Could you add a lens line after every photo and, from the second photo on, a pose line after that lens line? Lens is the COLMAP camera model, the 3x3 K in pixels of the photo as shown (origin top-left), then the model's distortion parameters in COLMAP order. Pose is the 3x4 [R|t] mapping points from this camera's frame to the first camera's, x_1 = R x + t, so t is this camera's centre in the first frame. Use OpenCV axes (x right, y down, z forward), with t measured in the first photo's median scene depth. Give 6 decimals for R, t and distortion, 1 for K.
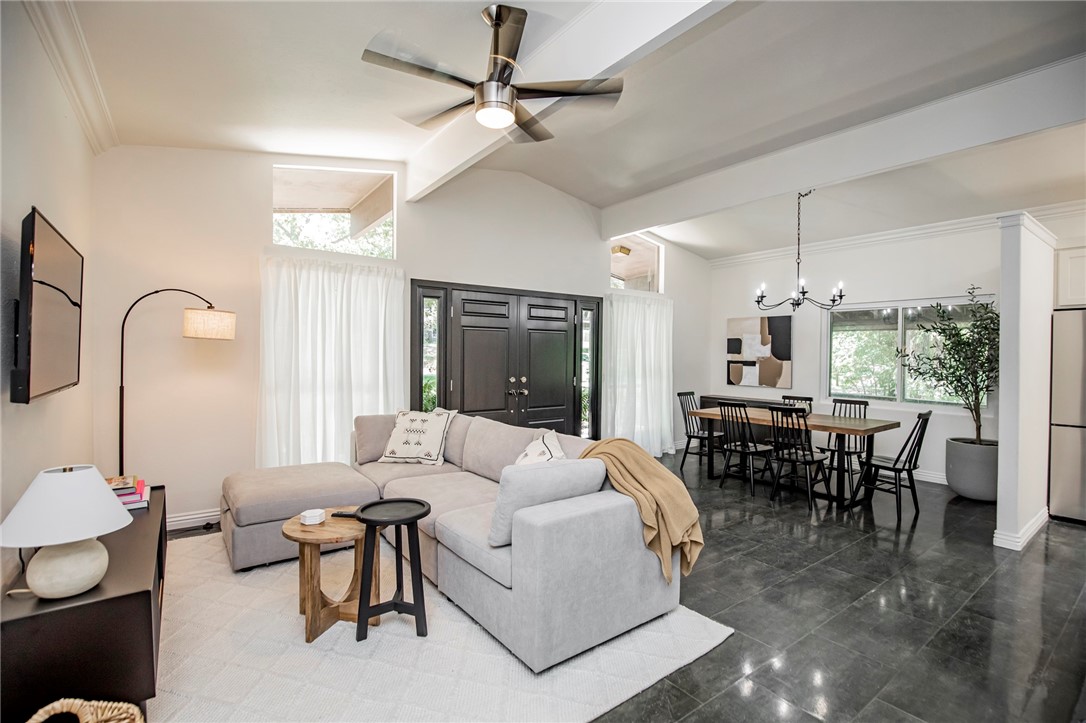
lens RADIAL K [[505.4, 0, 552.3], [0, 505.4, 358.8], [0, 0, 1]] dist [-0.029038, 0.001574]
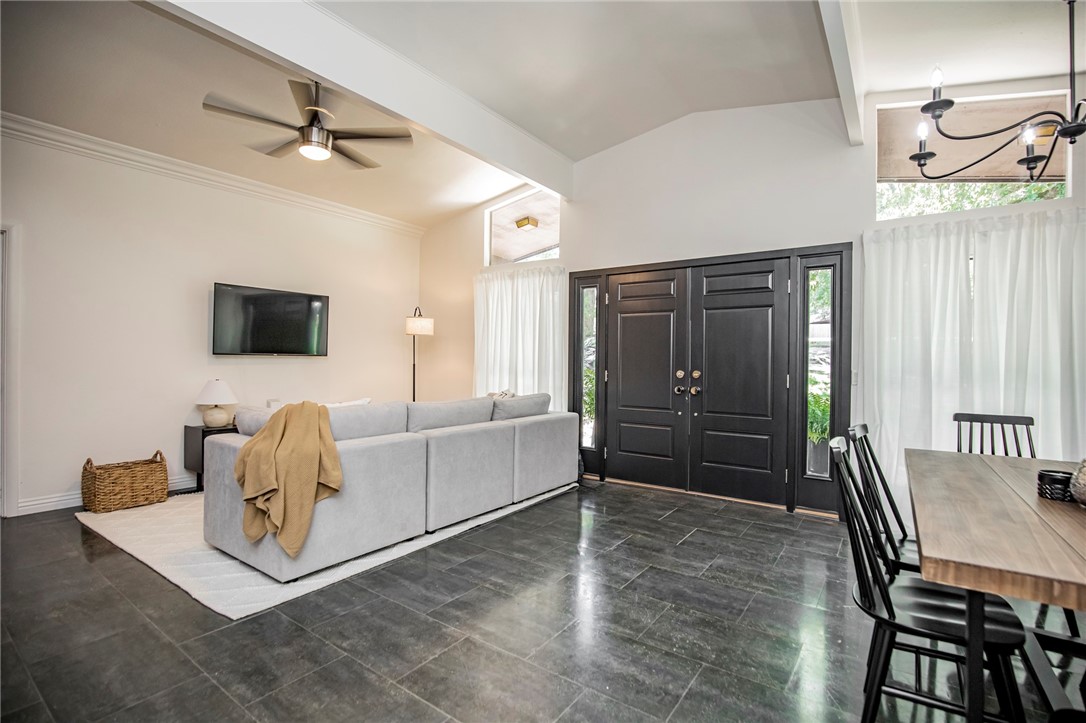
lens RADIAL K [[505.4, 0, 552.3], [0, 505.4, 358.8], [0, 0, 1]] dist [-0.029038, 0.001574]
pose [[0.308278, -0.012094, -0.951219, 0.548374], [-0.020552, 0.999601, -0.019370, 0.033101], [0.951074, 0.025521, 0.307907, 0.495817]]
